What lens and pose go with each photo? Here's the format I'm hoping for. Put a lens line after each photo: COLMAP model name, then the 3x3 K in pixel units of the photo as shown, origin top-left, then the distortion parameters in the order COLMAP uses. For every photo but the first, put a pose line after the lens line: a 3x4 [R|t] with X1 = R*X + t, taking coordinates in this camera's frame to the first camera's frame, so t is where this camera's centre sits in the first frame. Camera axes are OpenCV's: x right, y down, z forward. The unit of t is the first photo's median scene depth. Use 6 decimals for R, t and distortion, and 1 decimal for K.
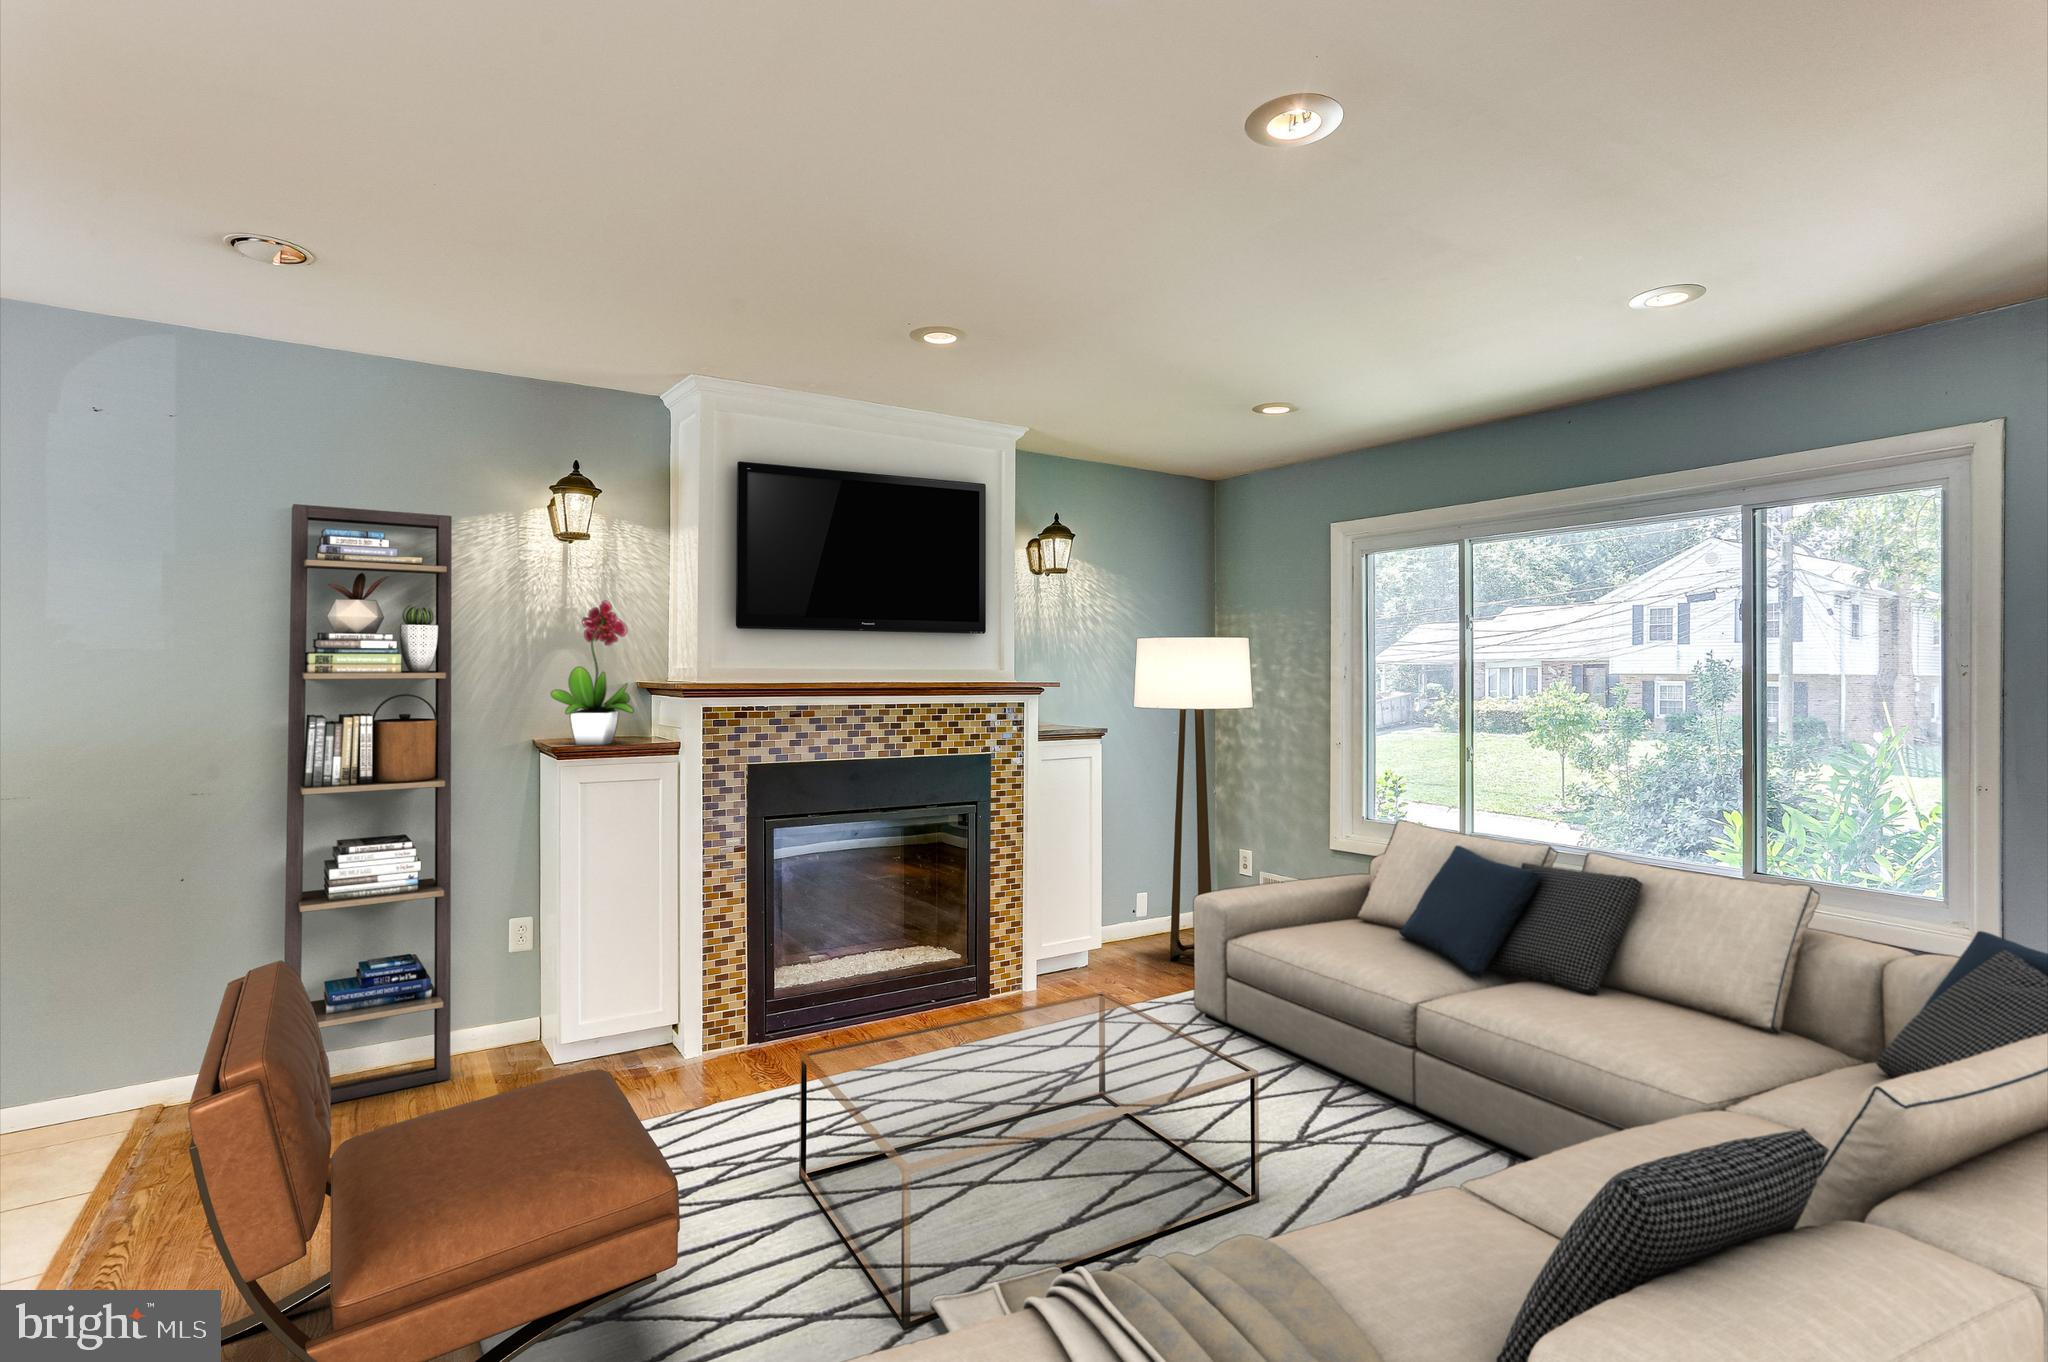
lens RADIAL K [[1040.5, 0, 979.7], [0, 1040.5, 672.7], [0, 0, 1]] dist [-0.064651, 0.060126]
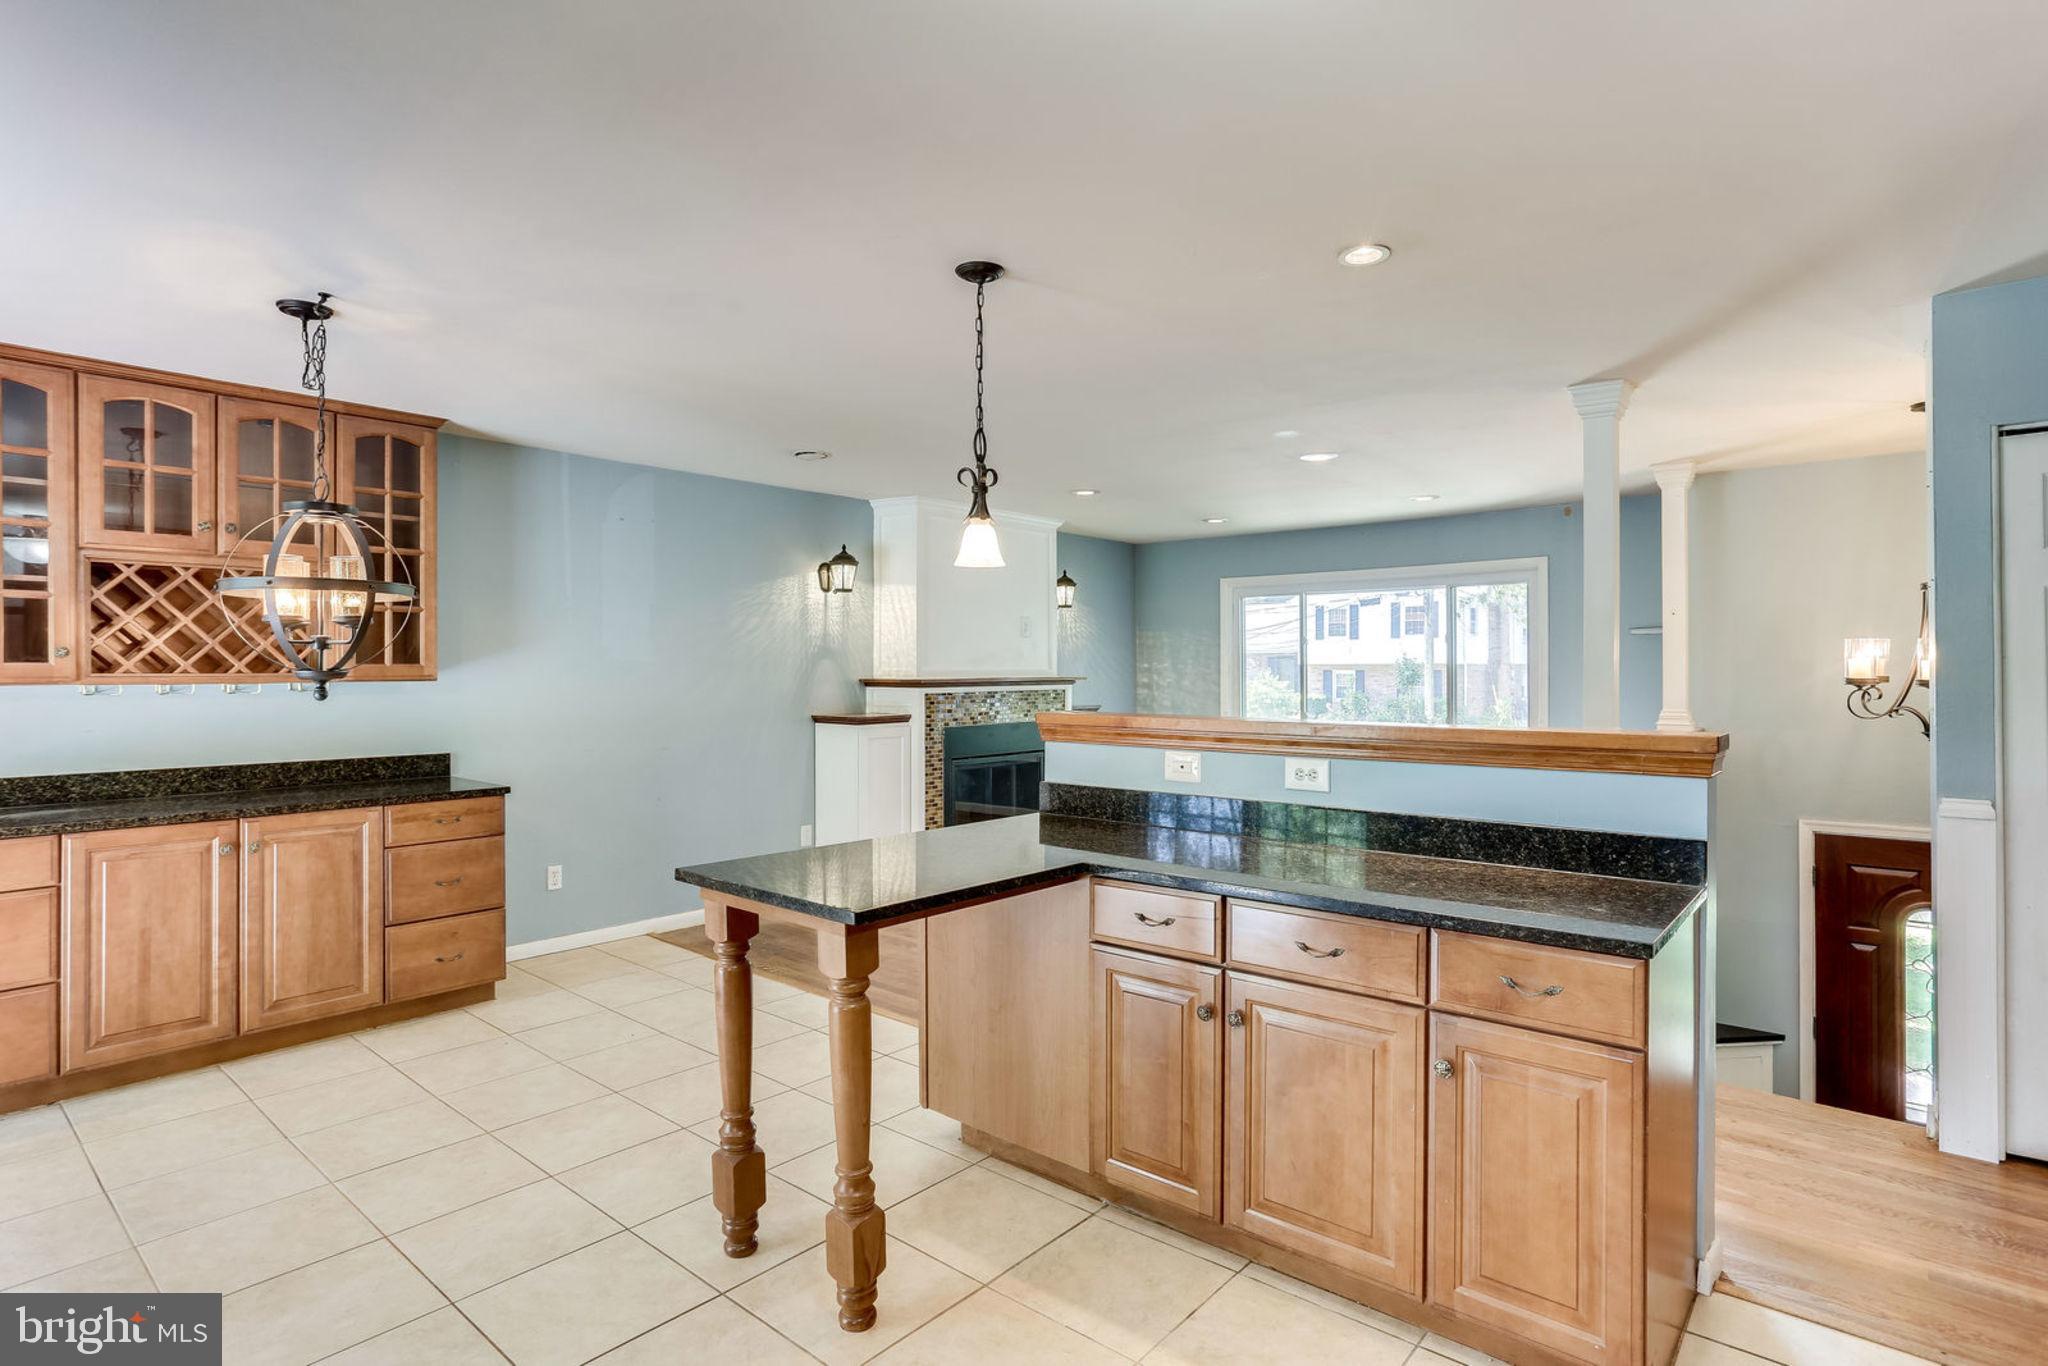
lens RADIAL K [[1000.6, 0, 1024.0], [0, 1000.6, 683.0], [0, 0, 1]] dist [-0.000545, 0.001114]
pose [[0.959403, -0.008795, 0.281902, -0.463510], [0.003599, 0.999814, 0.018945, -0.011643], [-0.282017, -0.017161, 0.959256, -0.498375]]
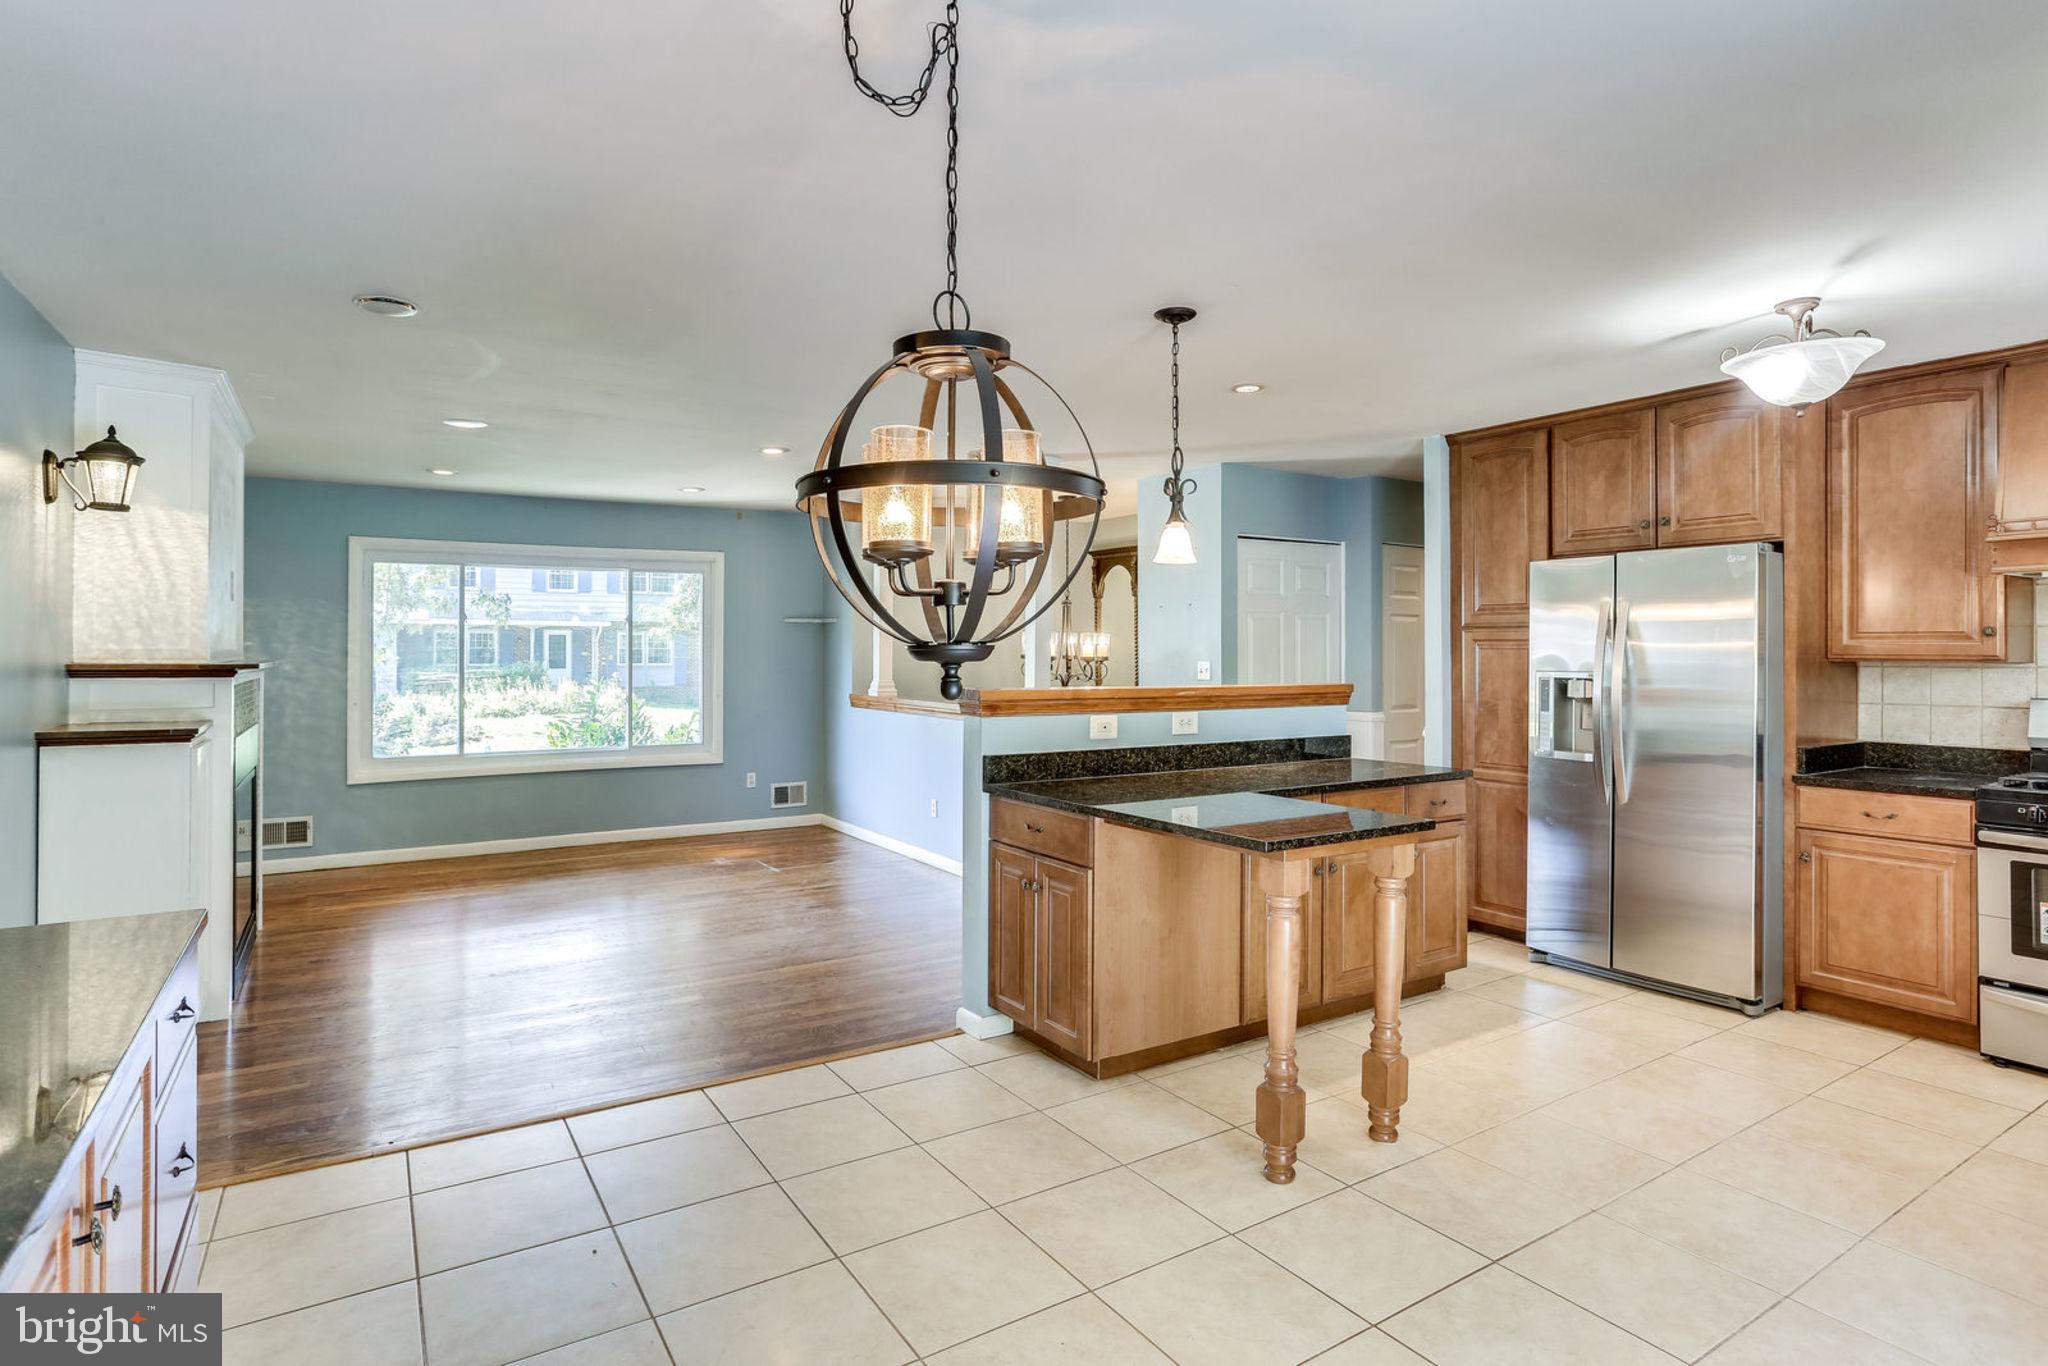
lens RADIAL K [[1024.1, 0, 996.5], [0, 1024.1, 651.5], [0, 0, 1]] dist [-0.042592, 0.000147]
pose [[0.047498, -0.003806, 0.998864, -1.011290], [-0.006058, 0.999973, 0.004099, -0.009345], [-0.998853, -0.006246, 0.047473, 0.136229]]
